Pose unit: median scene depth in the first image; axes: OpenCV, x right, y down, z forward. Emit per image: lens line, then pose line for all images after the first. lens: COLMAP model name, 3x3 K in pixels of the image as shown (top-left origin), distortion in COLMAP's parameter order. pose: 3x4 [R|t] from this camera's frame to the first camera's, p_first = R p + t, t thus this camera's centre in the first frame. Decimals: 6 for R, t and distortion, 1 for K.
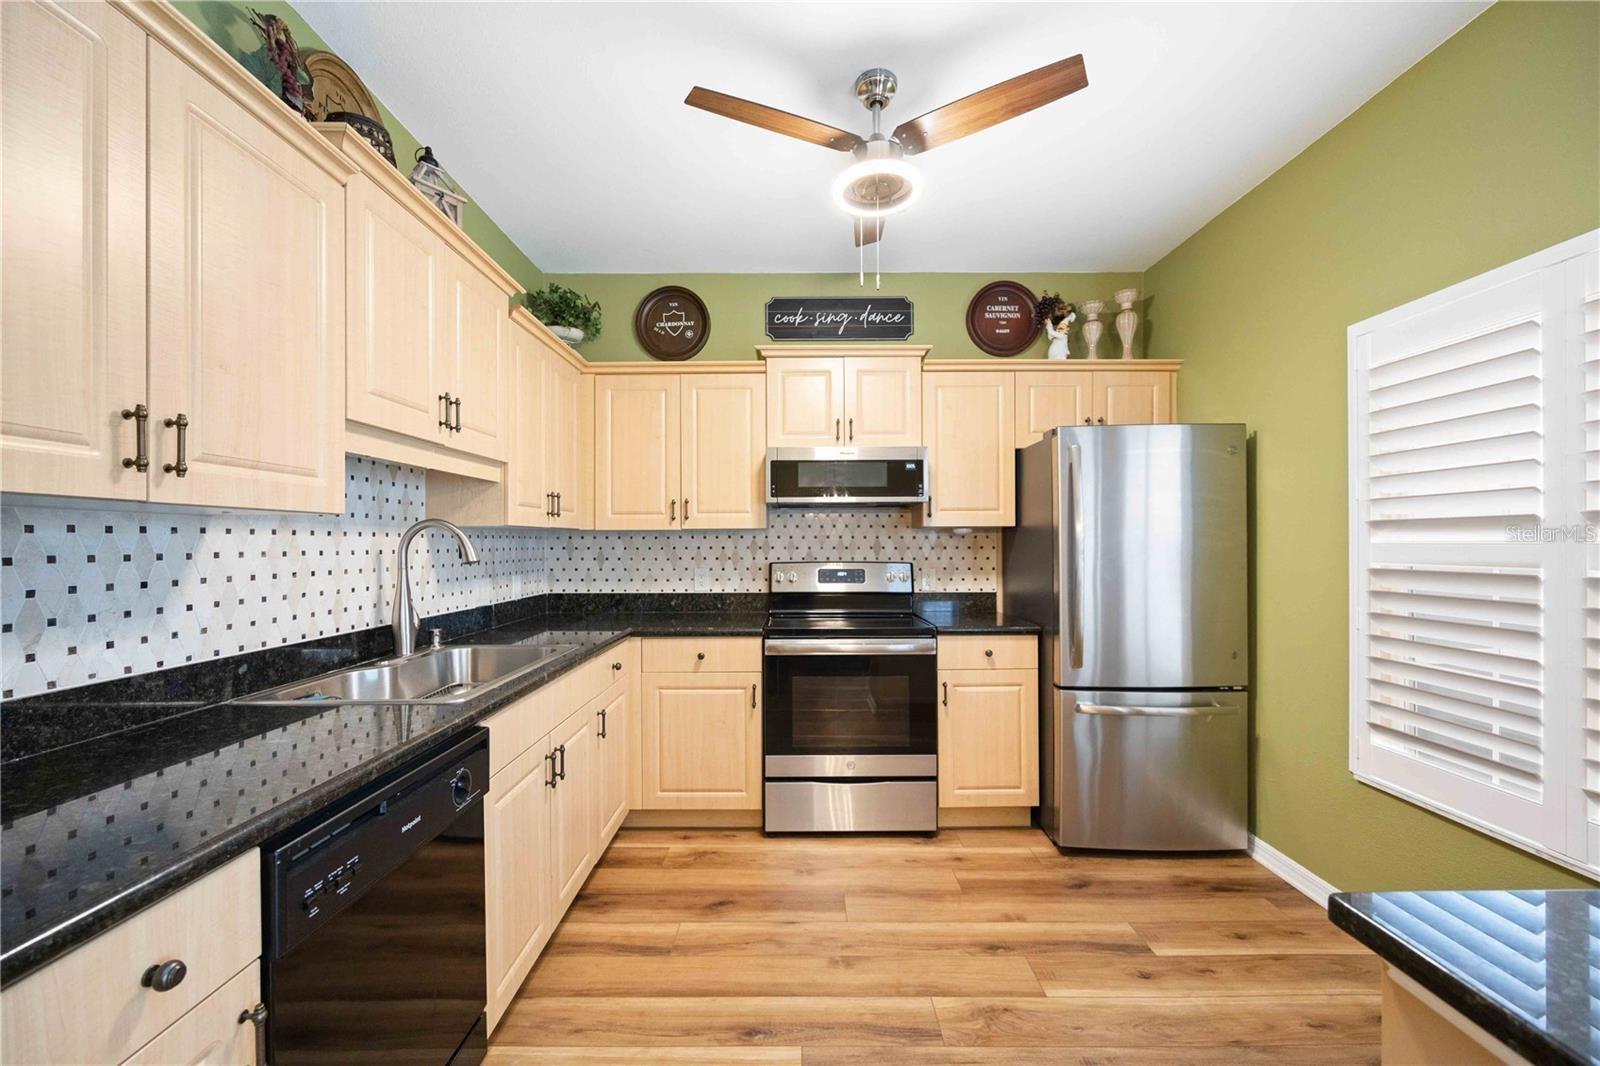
lens RADIAL K [[638.4, 0, 798.5], [0, 638.4, 544.6], [0, 0, 1]] dist [-0.001980, -0.000435]
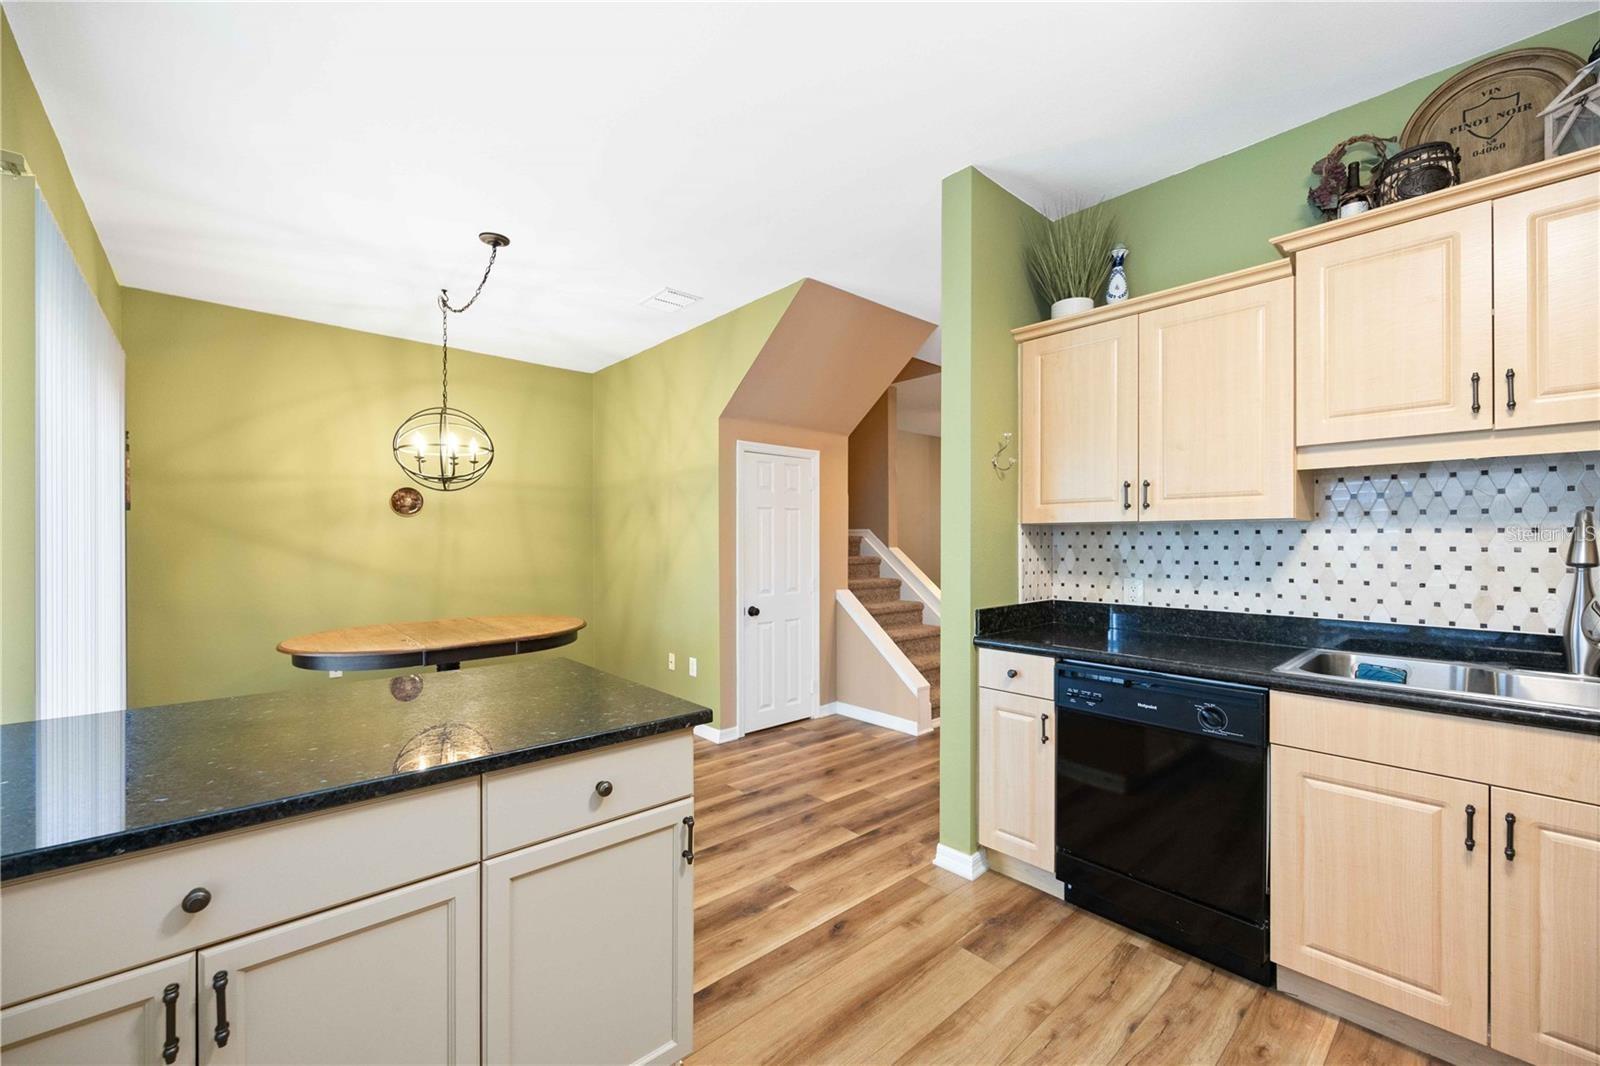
lens RADIAL K [[638.4, 0, 797.9], [0, 638.4, 540.9], [0, 0, 1]] dist [-0.001980, -0.000435]
pose [[-0.744796, 0.005606, -0.667268, 0.505081], [0.001848, 0.999978, 0.006339, -0.005665], [0.667289, 0.003488, -0.744790, 0.684128]]
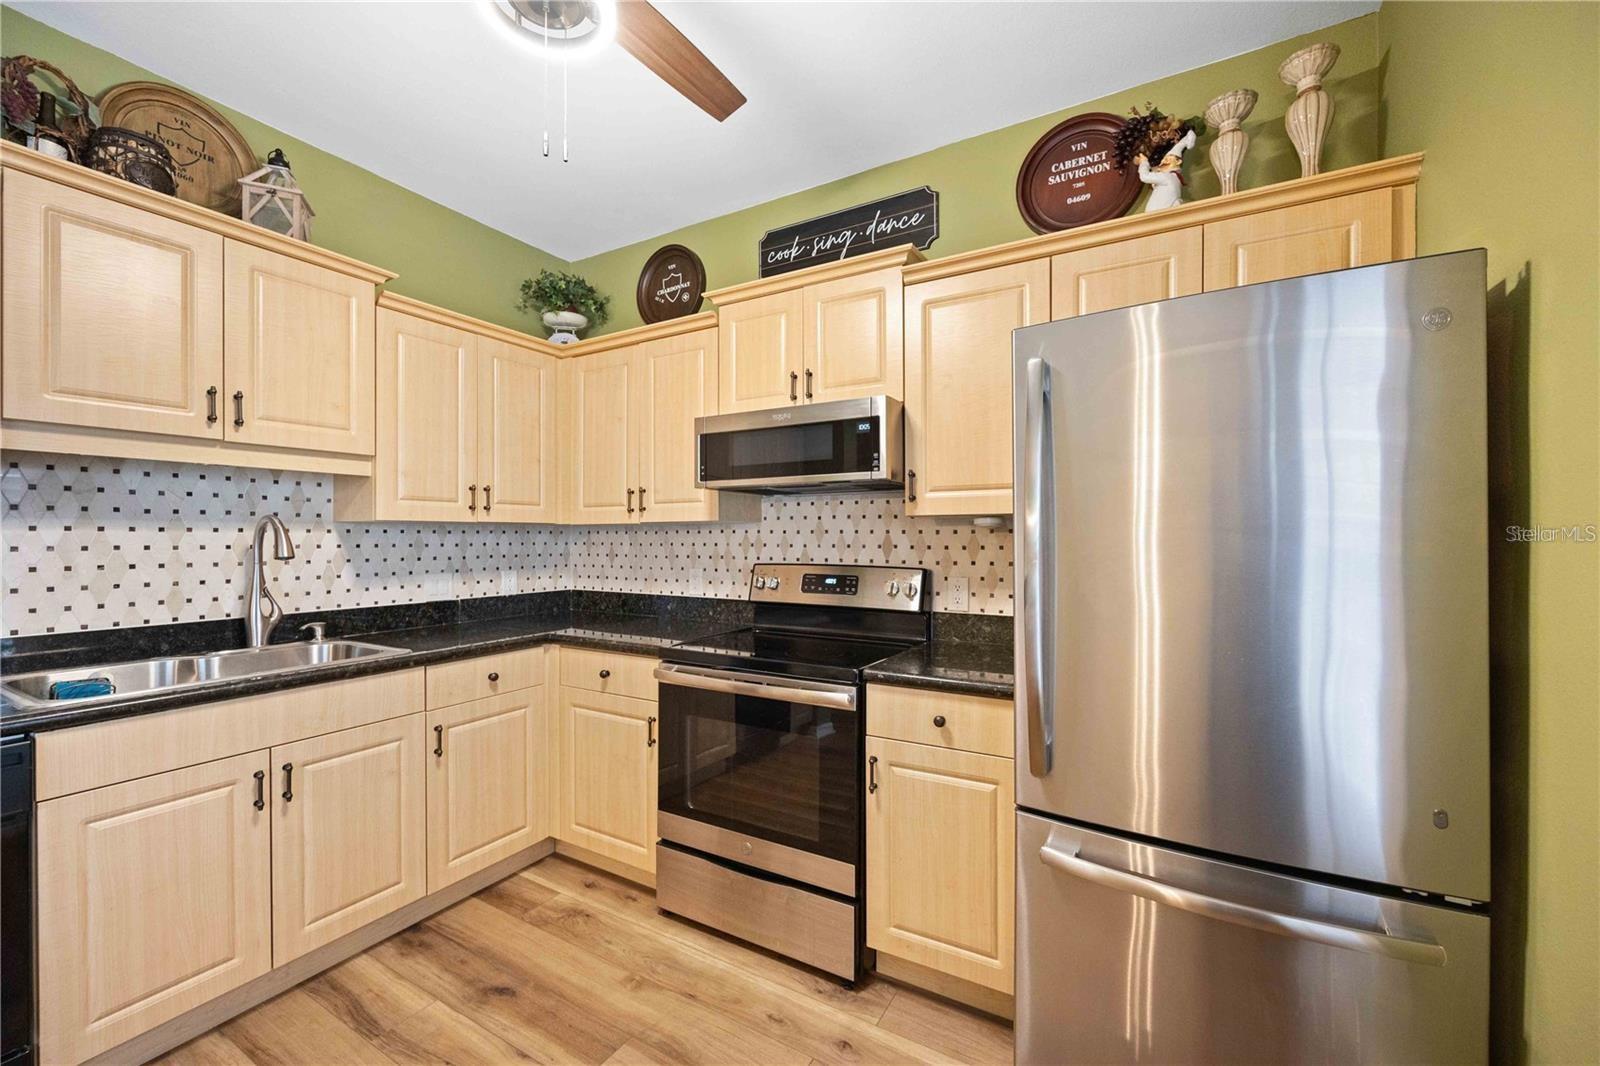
lens RADIAL K [[638.4, 0, 798.9], [0, 638.4, 538.8], [0, 0, 1]] dist [-0.001980, -0.000435]
pose [[0.865004, 0.004241, -0.501747, 0.482635], [-0.004234, 0.999990, 0.001153, -0.004818], [0.501747, 0.001127, 0.865014, 0.399532]]
